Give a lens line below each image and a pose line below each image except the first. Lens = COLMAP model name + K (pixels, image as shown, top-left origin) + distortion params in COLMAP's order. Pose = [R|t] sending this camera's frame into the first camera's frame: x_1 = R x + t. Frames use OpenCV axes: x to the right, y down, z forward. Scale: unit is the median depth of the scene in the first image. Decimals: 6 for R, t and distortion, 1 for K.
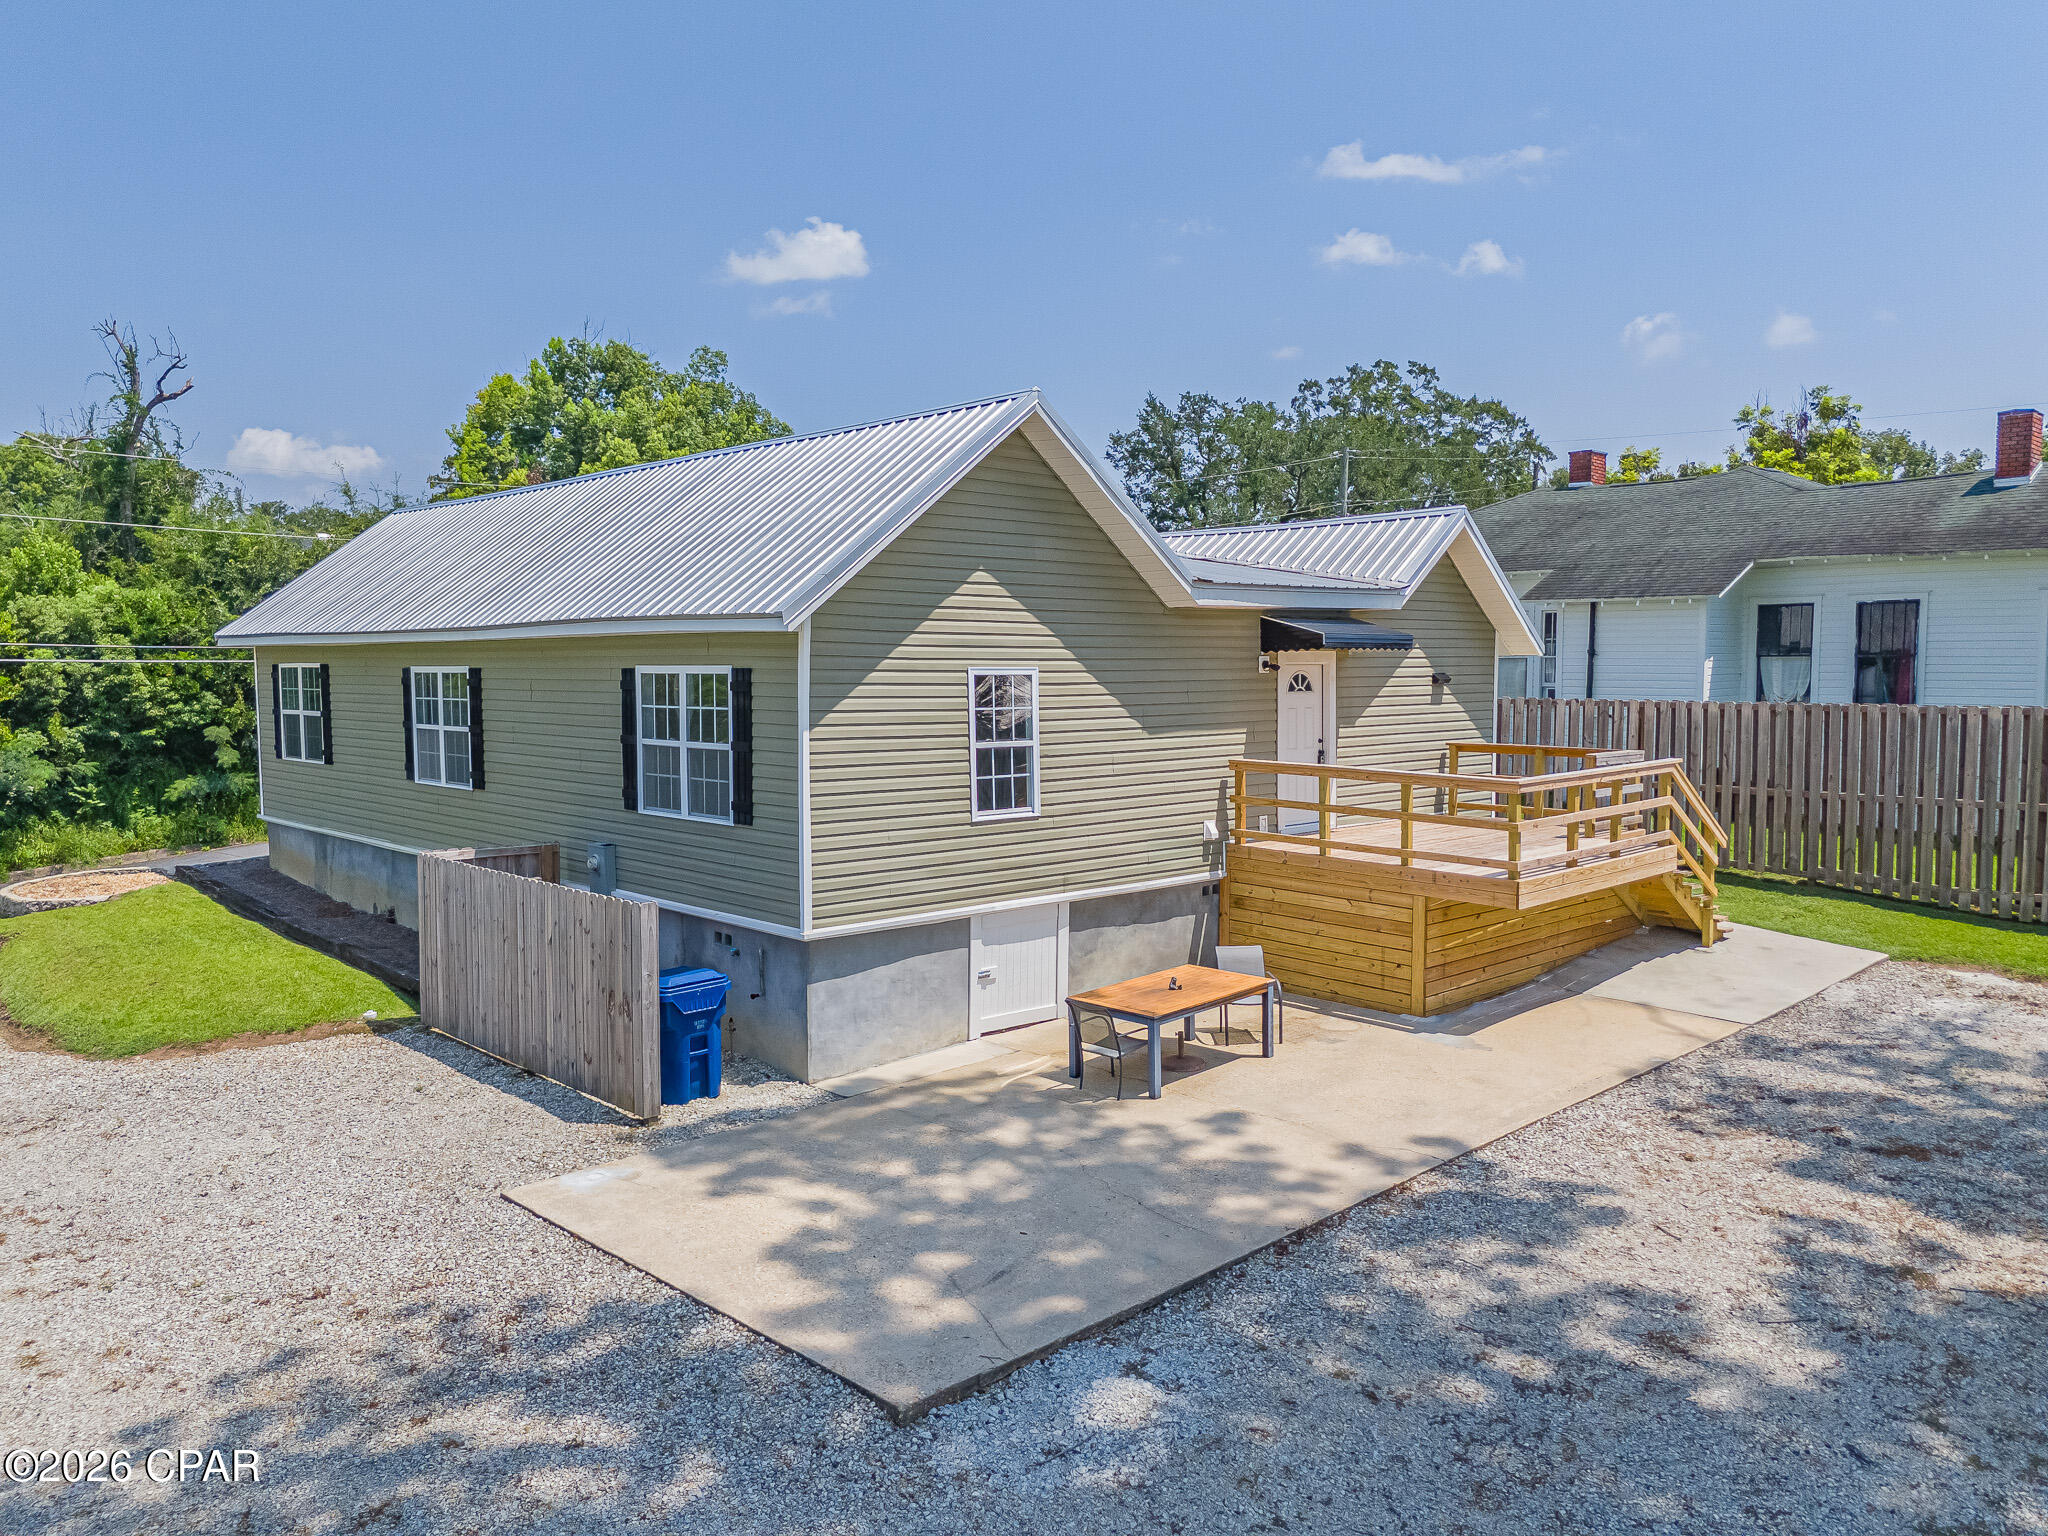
lens RADIAL K [[1507.8, 0, 1030.9], [0, 1507.8, 758.1], [0, 0, 1]] dist [0.068342, -0.065316]
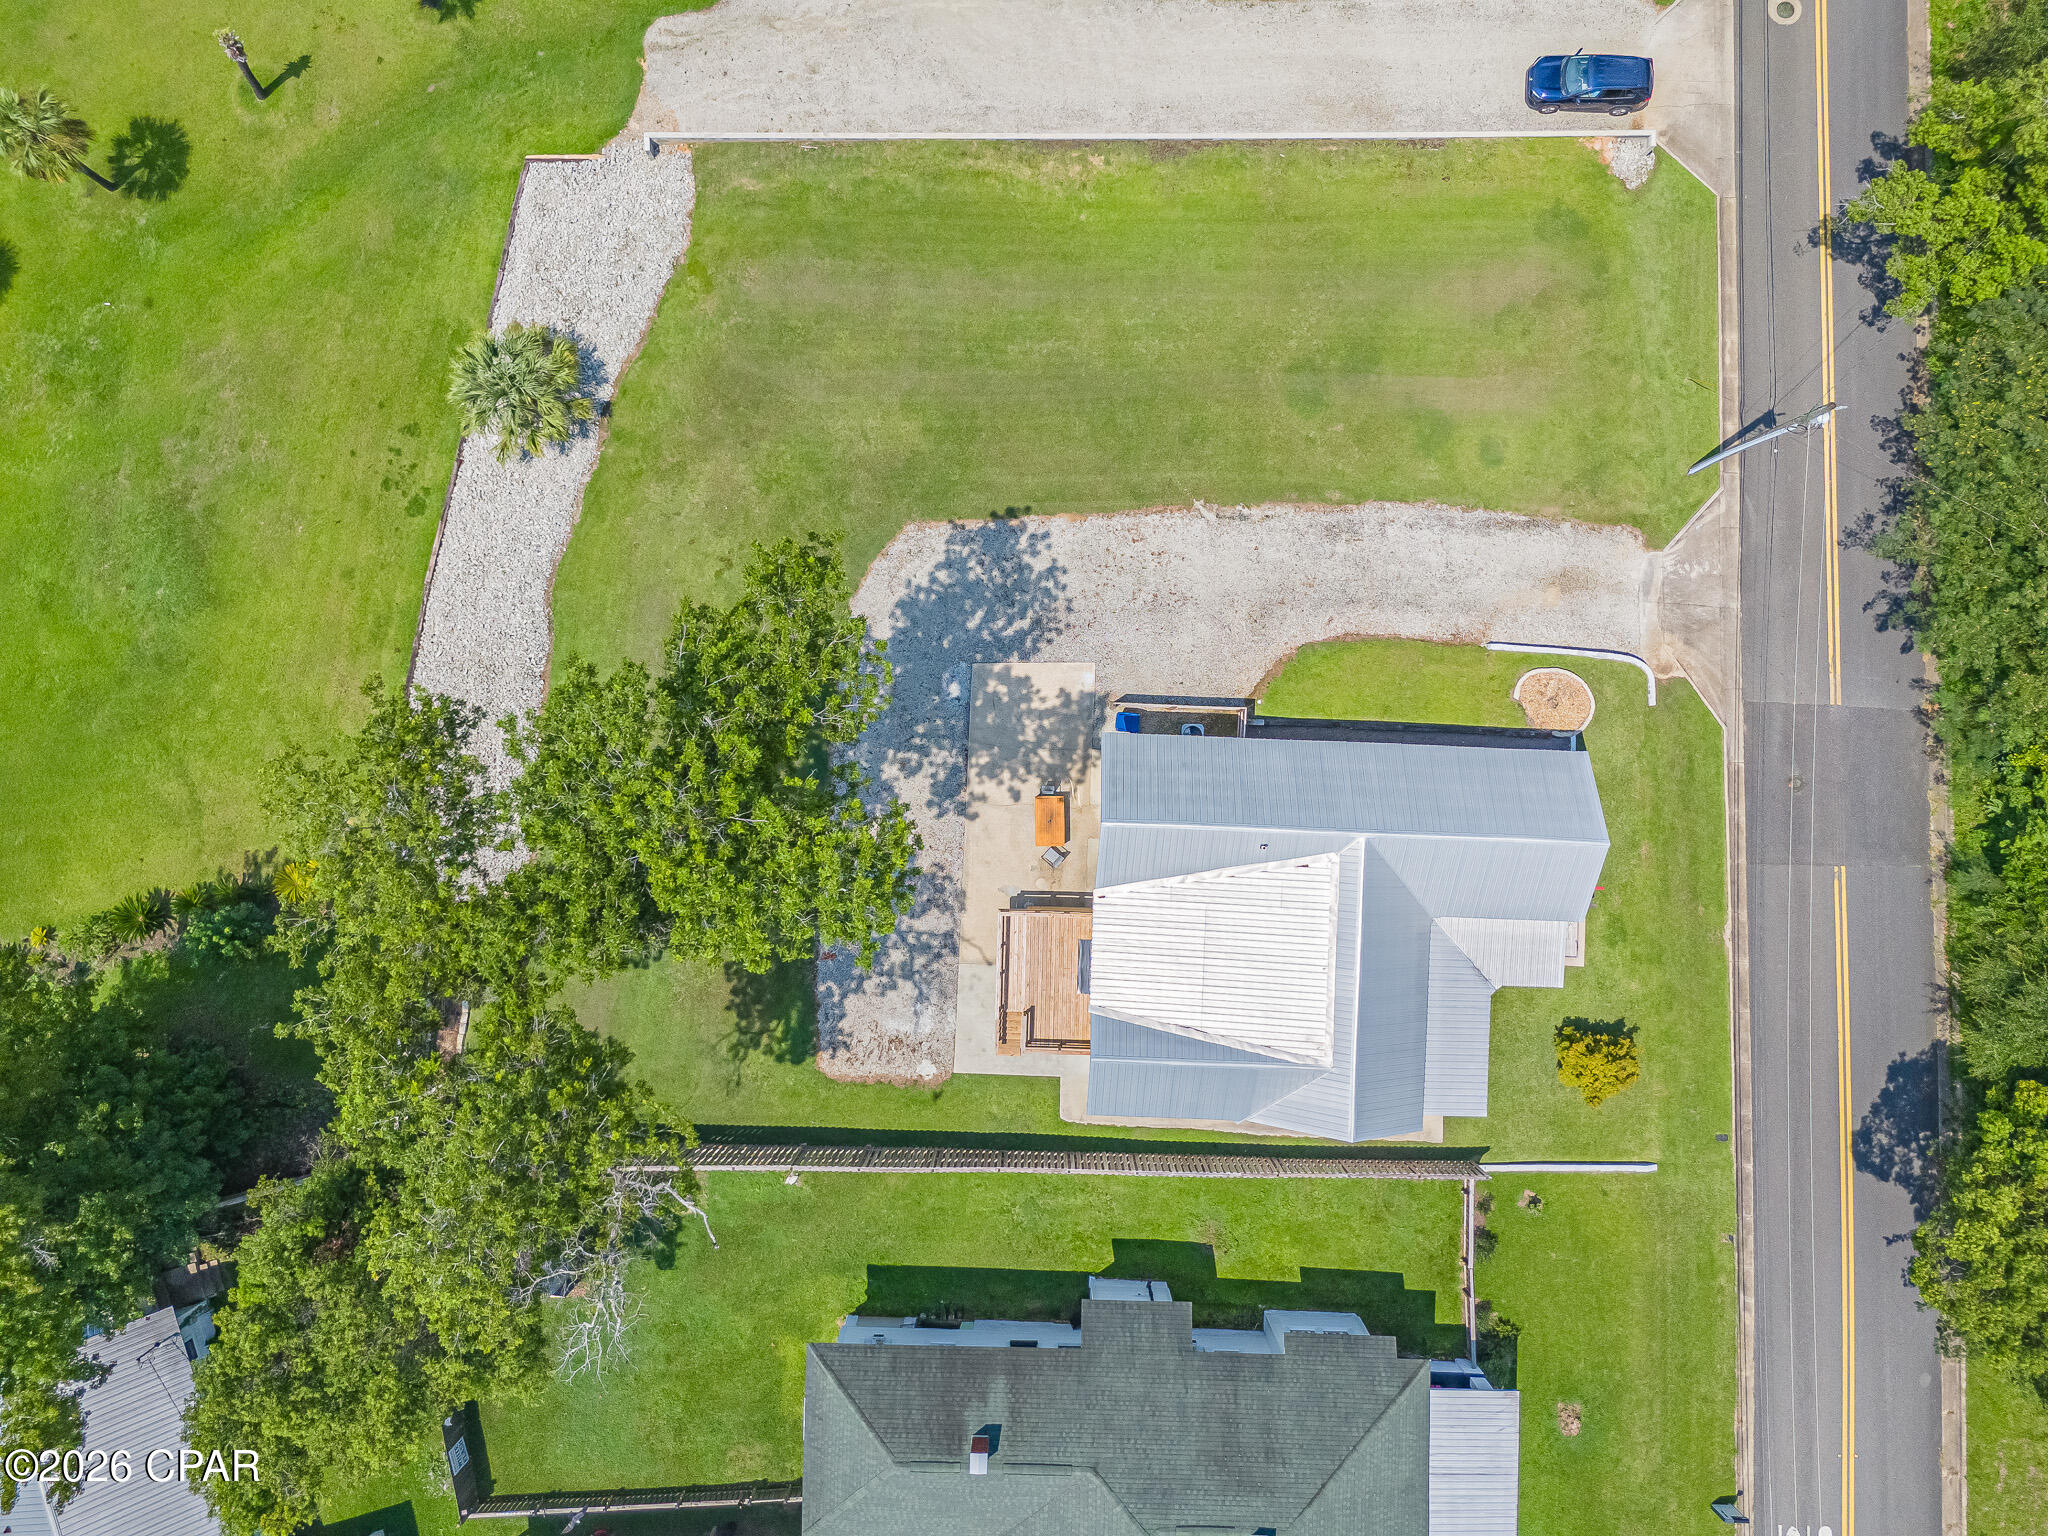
lens RADIAL K [[1507.8, 0, 1030.9], [0, 1507.8, 758.1], [0, 0, 1]] dist [0.068342, -0.065316]
pose [[-0.710512, 0.703659, 0.006119, -0.005311], [-0.037973, -0.047023, 0.998172, -3.824471], [0.702660, 0.708980, 0.060130, 0.650957]]
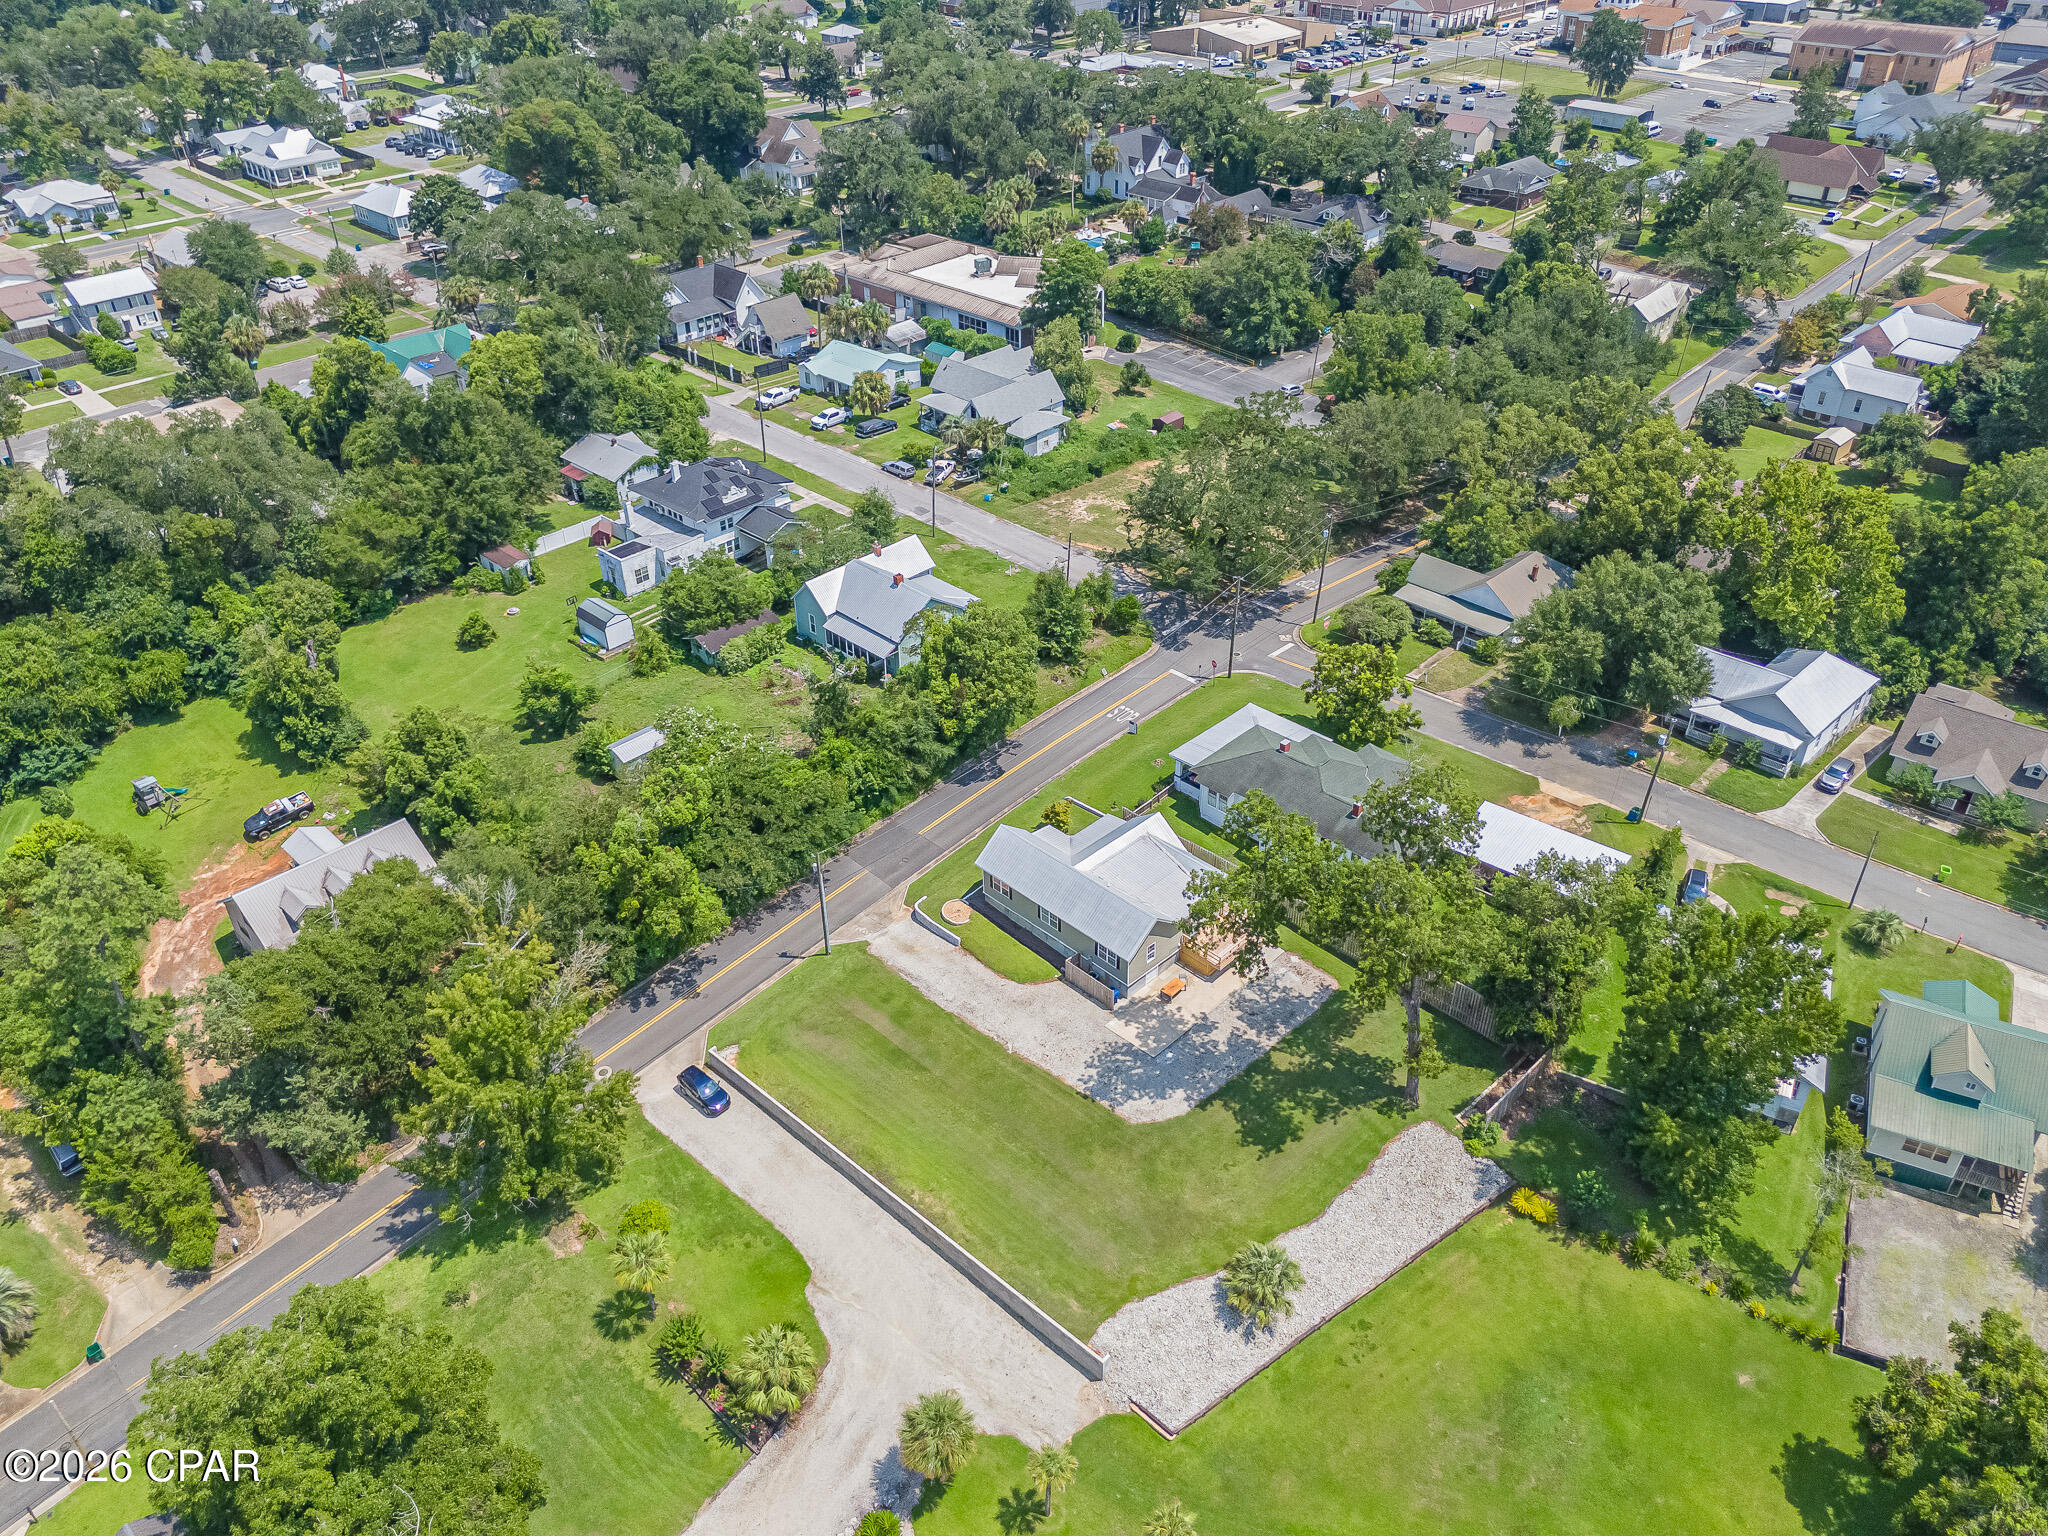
lens RADIAL K [[1507.8, 0, 1030.9], [0, 1507.8, 758.1], [0, 0, 1]] dist [0.068342, -0.065316]
pose [[0.999459, -0.023655, 0.022850, -0.826667], [0.008538, 0.857560, 0.514313, -5.099697], [-0.031761, -0.513840, 0.857298, -5.290572]]
